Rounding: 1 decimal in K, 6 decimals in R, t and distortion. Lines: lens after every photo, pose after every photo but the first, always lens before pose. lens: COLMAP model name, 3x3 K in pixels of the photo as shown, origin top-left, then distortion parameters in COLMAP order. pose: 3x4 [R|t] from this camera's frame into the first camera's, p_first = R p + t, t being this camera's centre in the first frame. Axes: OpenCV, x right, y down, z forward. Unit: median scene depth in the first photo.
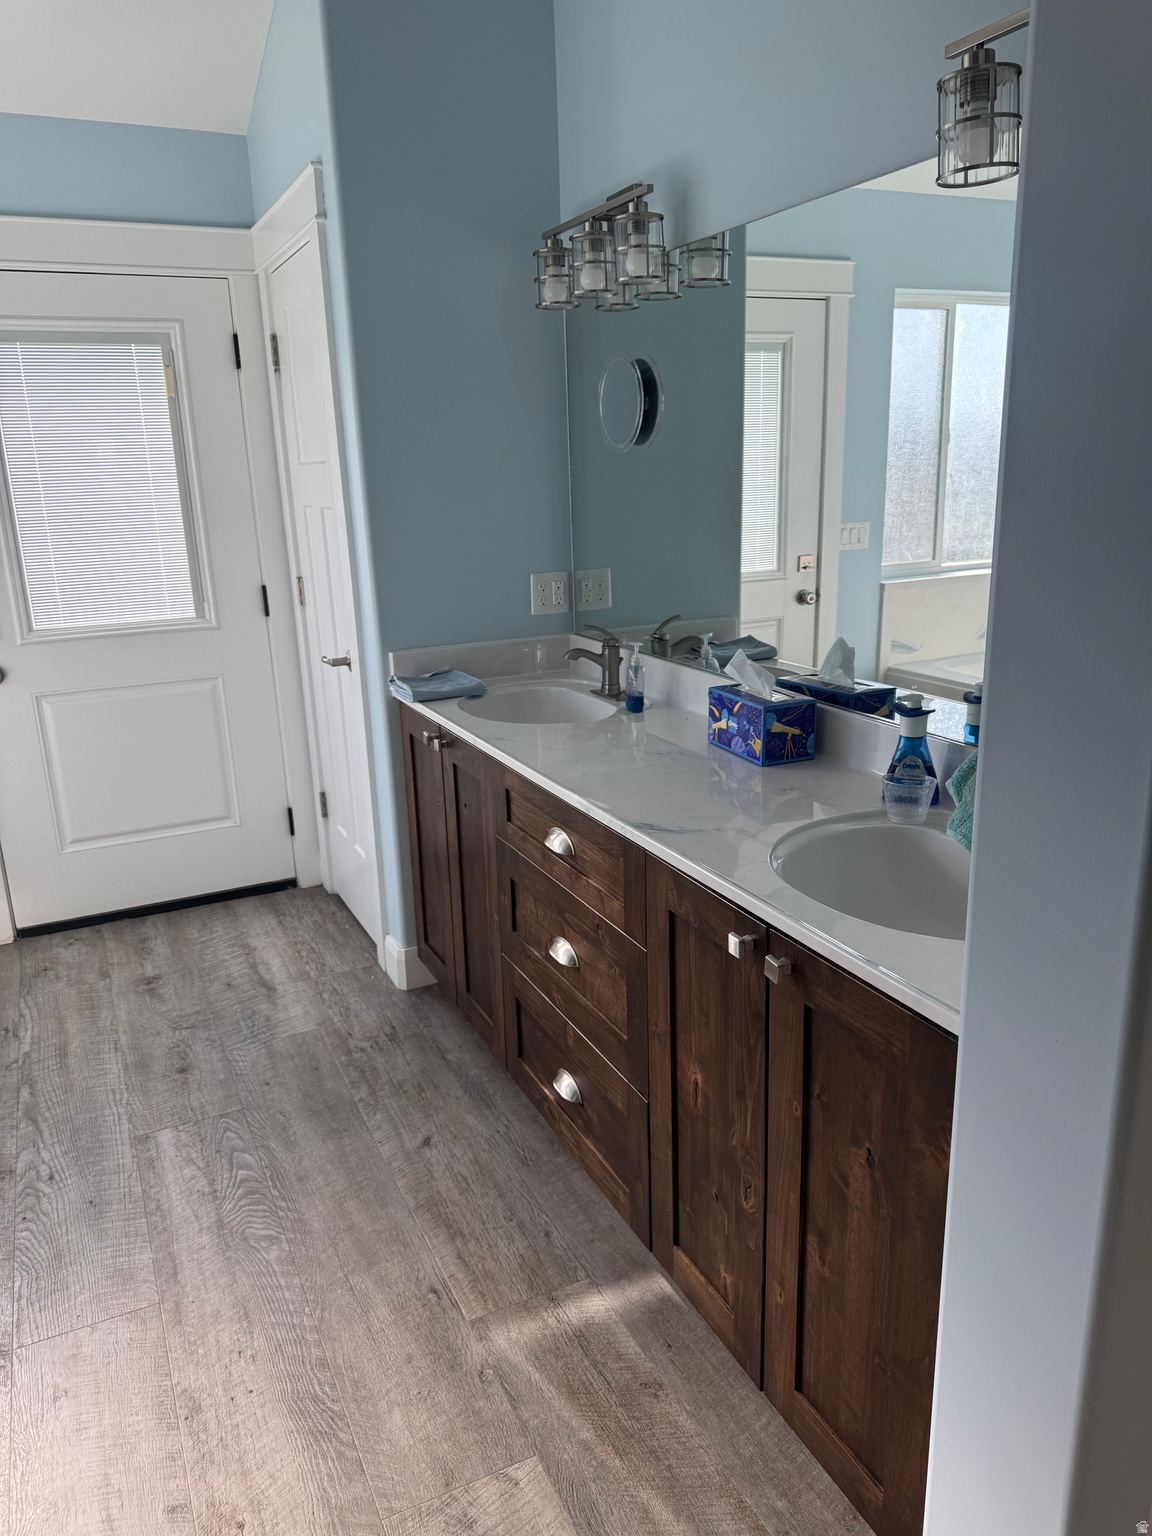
lens RADIAL K [[1085.6, 0, 591.9], [0, 1085.6, 754.8], [0, 0, 1]] dist [0.009577, -0.028724]
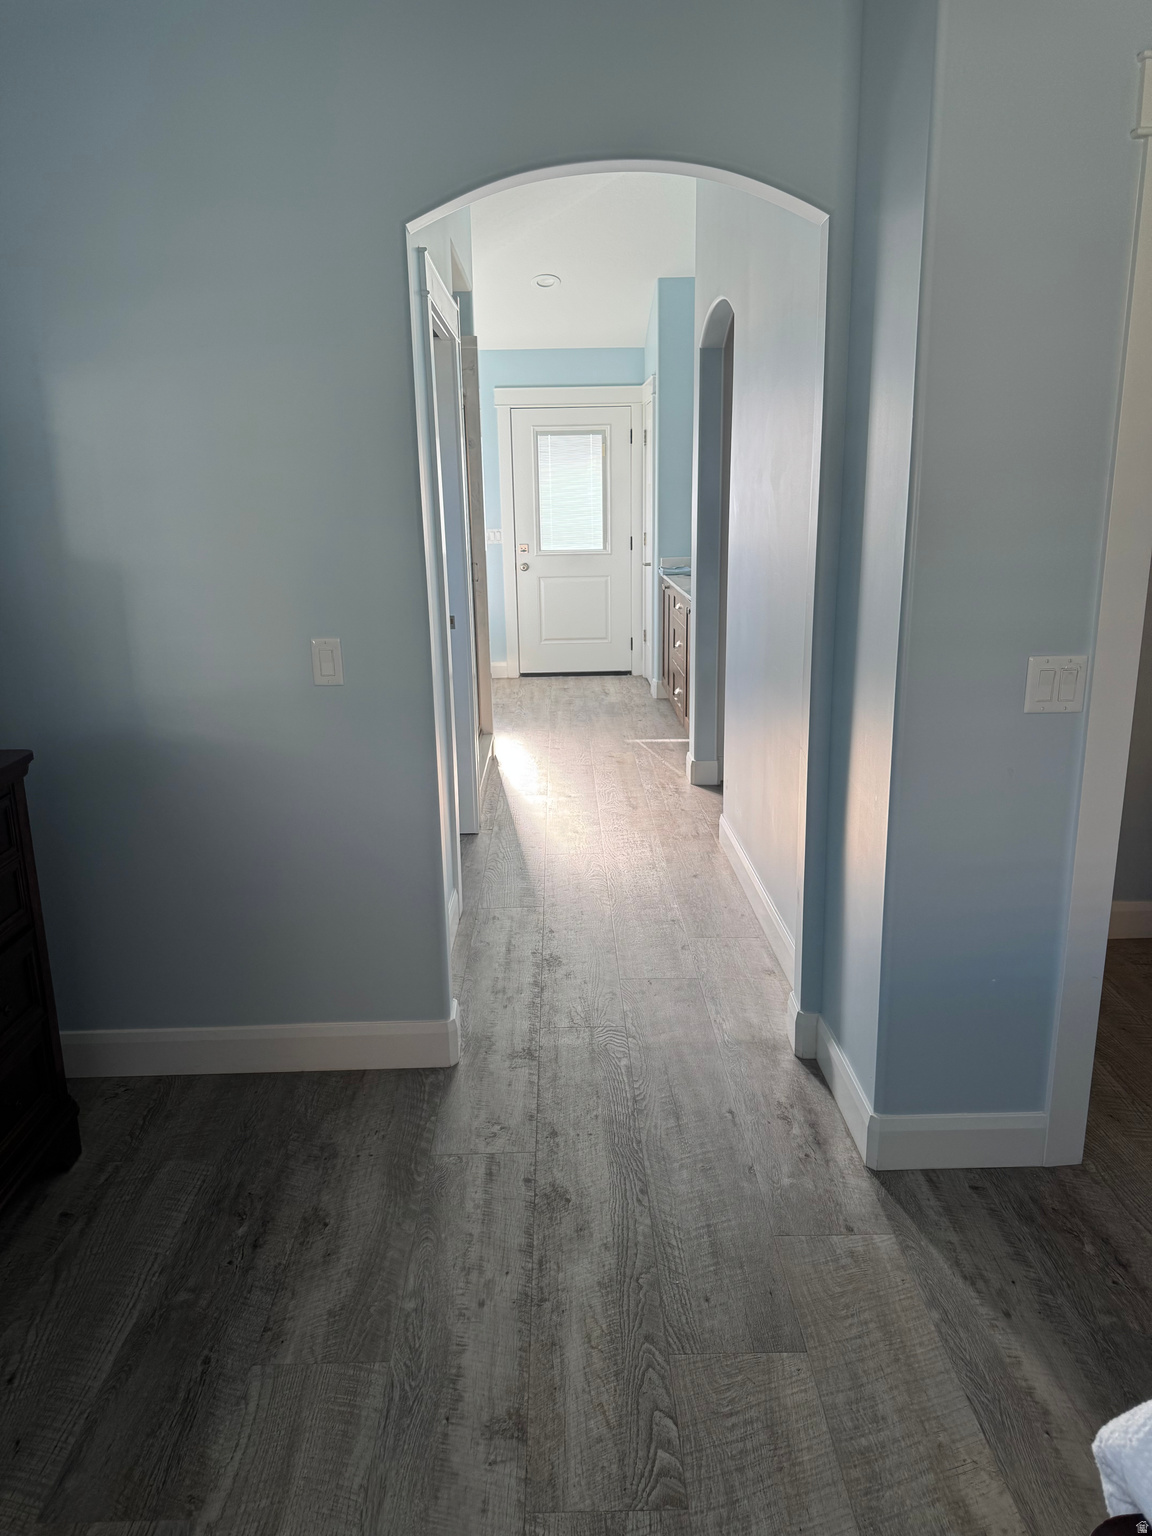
lens RADIAL K [[1085.6, 0, 575.7], [0, 1085.6, 779.5], [0, 0, 1]] dist [0.009577, -0.028724]
pose [[0.903022, 0.125185, -0.410950, 0.643832], [-0.122001, 0.991945, 0.034084, 0.310969], [0.411907, 0.019358, 0.911020, -1.219178]]
